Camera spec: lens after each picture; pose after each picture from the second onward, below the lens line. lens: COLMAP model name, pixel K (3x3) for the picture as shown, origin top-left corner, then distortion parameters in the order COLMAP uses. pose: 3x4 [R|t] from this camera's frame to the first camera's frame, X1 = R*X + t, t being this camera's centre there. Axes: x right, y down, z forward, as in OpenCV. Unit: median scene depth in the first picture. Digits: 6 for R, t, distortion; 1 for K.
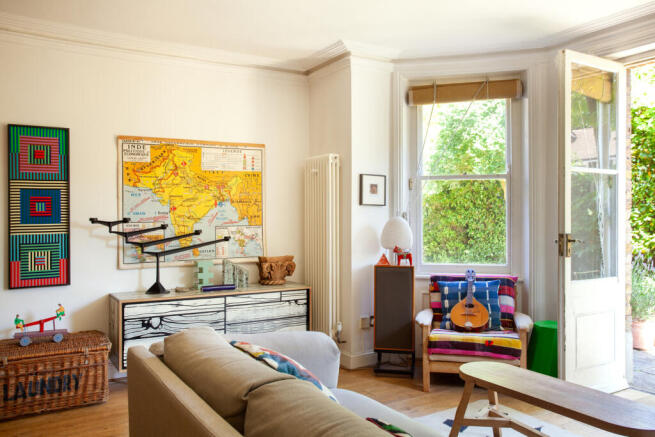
lens RADIAL K [[517.7, 0, 329.5], [0, 517.7, 218.0], [0, 0, 1]] dist [-0.009960, 0.002918]
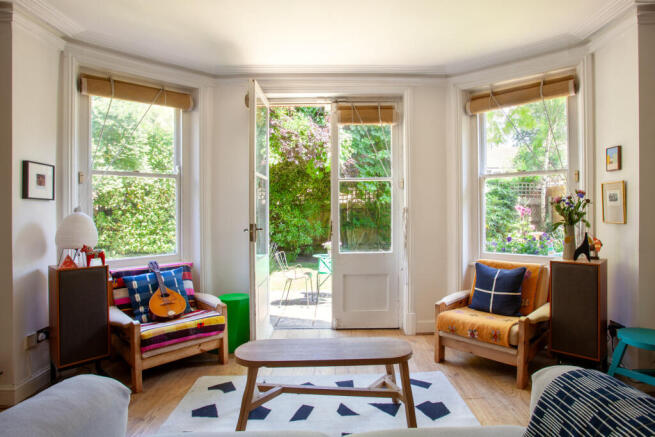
lens RADIAL K [[359.7, 0, 325.9], [0, 359.7, 215.3], [0, 0, 1]] dist [-0.027801, 0.003647]
pose [[0.527669, -0.015036, 0.849317, -0.169188], [0.014922, 0.999853, 0.008430, 0.003787], [-0.849319, 0.008225, 0.527816, 0.315071]]
